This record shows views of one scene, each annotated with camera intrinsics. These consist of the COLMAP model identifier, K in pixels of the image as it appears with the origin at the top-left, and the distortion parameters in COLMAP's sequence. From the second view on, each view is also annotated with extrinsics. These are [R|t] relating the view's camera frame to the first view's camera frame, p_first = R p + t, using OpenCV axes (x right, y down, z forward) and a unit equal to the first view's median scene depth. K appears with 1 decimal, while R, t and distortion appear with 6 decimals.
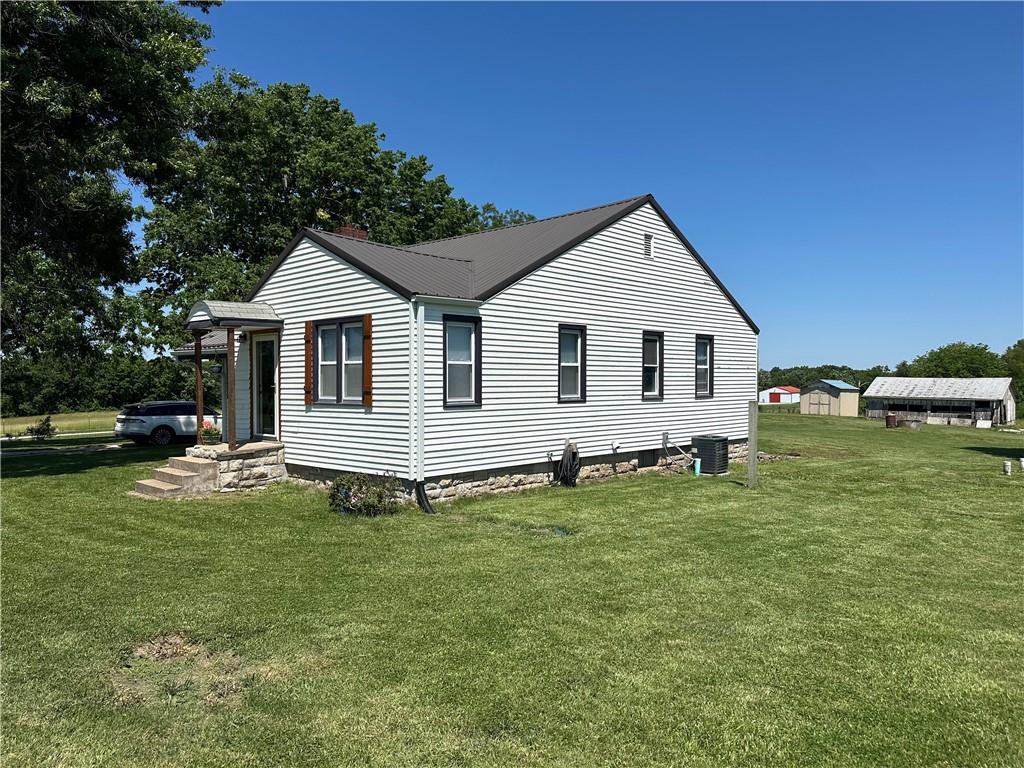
lens RADIAL K [[713.8, 0, 502.6], [0, 713.8, 389.7], [0, 0, 1]] dist [0.073212, -0.091470]
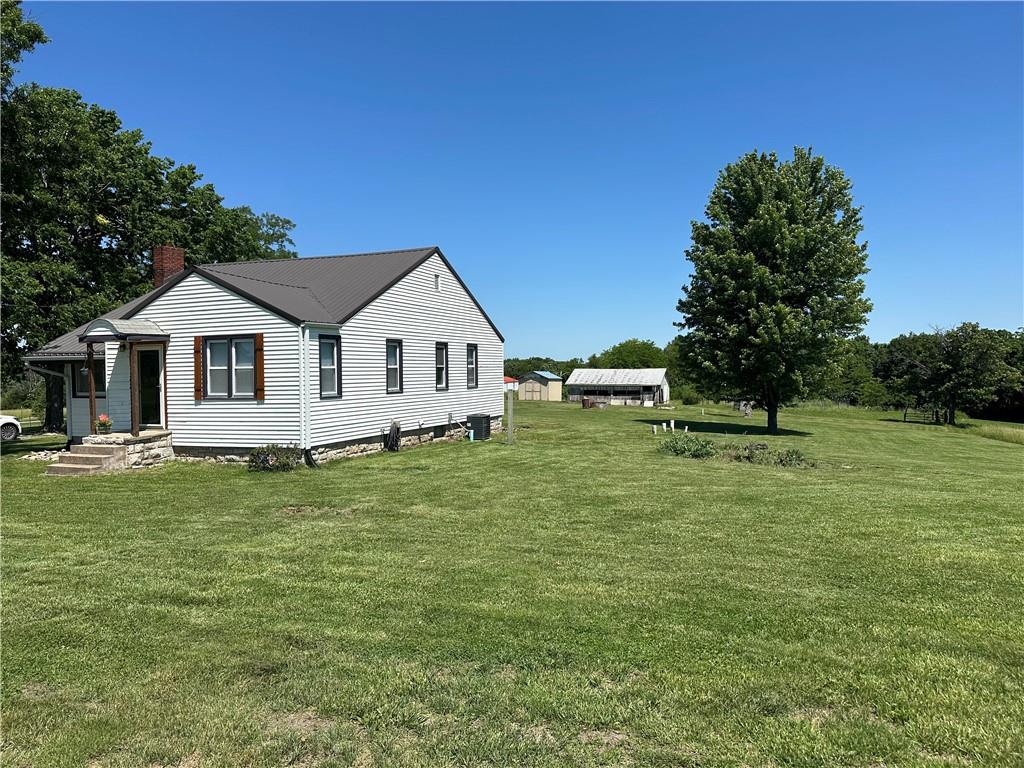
lens RADIAL K [[713.8, 0, 503.5], [0, 713.8, 382.1], [0, 0, 1]] dist [0.073212, -0.091470]
pose [[0.928474, -0.018161, 0.370953, -0.190099], [0.018008, 0.999830, 0.003878, -0.005015], [-0.370960, 0.003079, 0.928644, -0.342098]]
